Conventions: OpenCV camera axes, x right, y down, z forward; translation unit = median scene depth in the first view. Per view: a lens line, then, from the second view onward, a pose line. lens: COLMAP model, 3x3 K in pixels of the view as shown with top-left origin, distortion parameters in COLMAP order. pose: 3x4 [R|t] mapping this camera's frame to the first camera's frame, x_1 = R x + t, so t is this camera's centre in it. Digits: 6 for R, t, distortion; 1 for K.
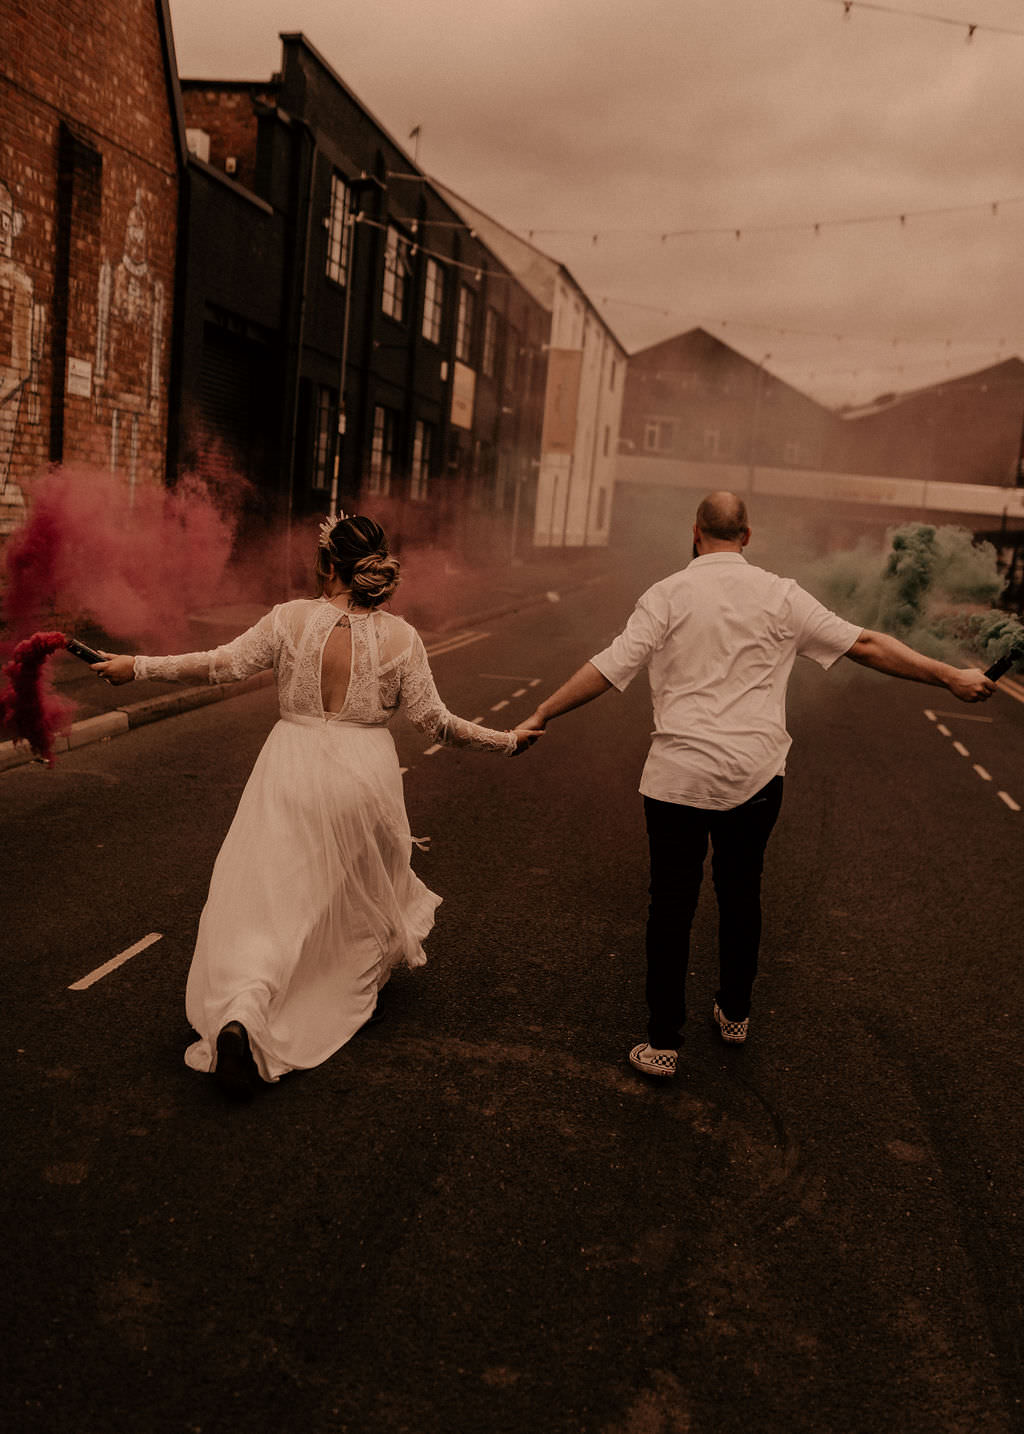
lens RADIAL K [[1450.2, 0, 498.2], [0, 1450.2, 714.7], [0, 0, 1]] dist [-0.042171, 0.020400]
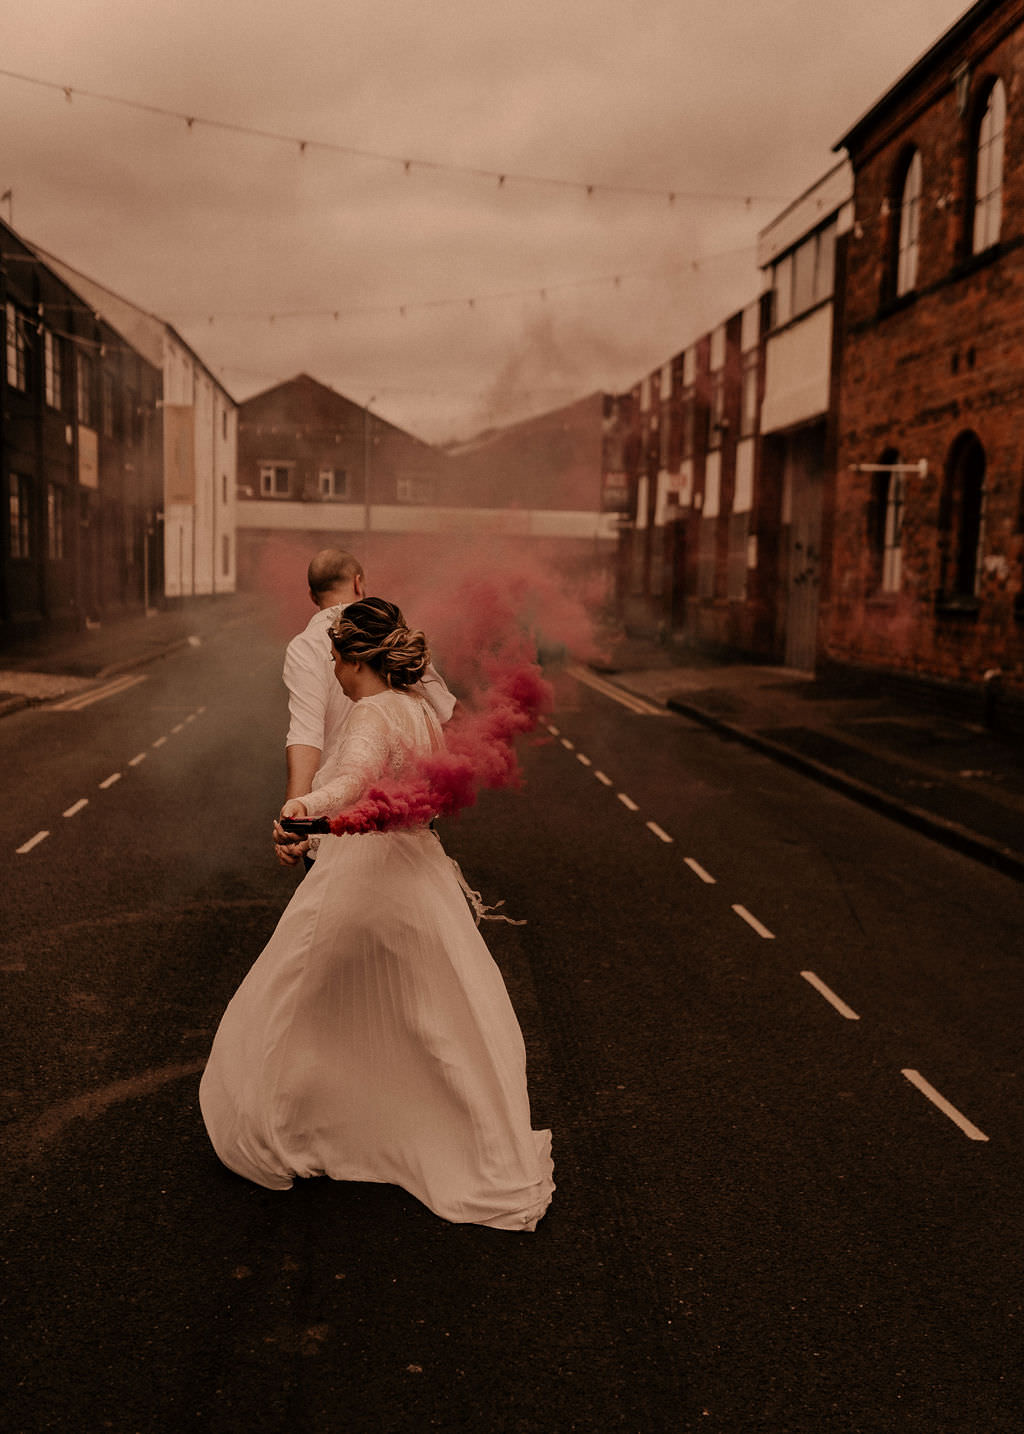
lens RADIAL K [[1472.3, 0, 529.9], [0, 1472.3, 723.4], [0, 0, 1]] dist [-0.007016, 0.018570]
pose [[0.959802, -0.091625, 0.265301, -0.012922], [0.097617, 0.995179, -0.009461, 0.009155], [-0.263155, 0.034979, 0.964119, -0.075975]]
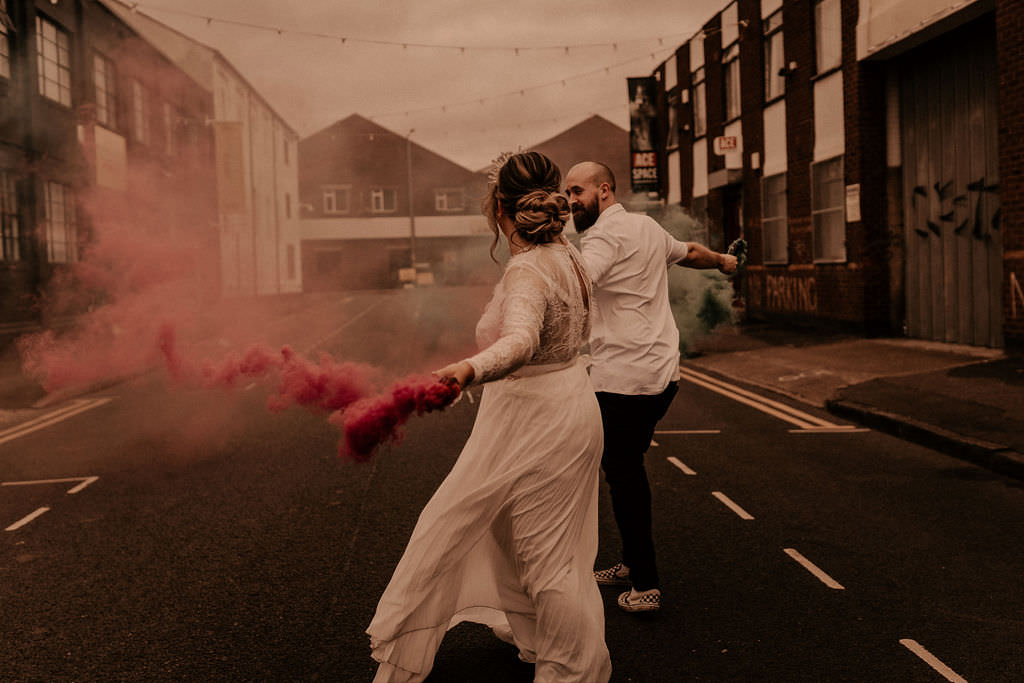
lens RADIAL K [[1053.0, 0, 512.0], [0, 1053.0, 341.5], [0, 0, 1]] dist [-0.001924, 0.006057]
pose [[0.960646, -0.134906, 0.242818, 0.036341], [0.150731, 0.987422, -0.047734, -0.011735], [-0.233324, 0.082456, 0.968897, 0.165665]]
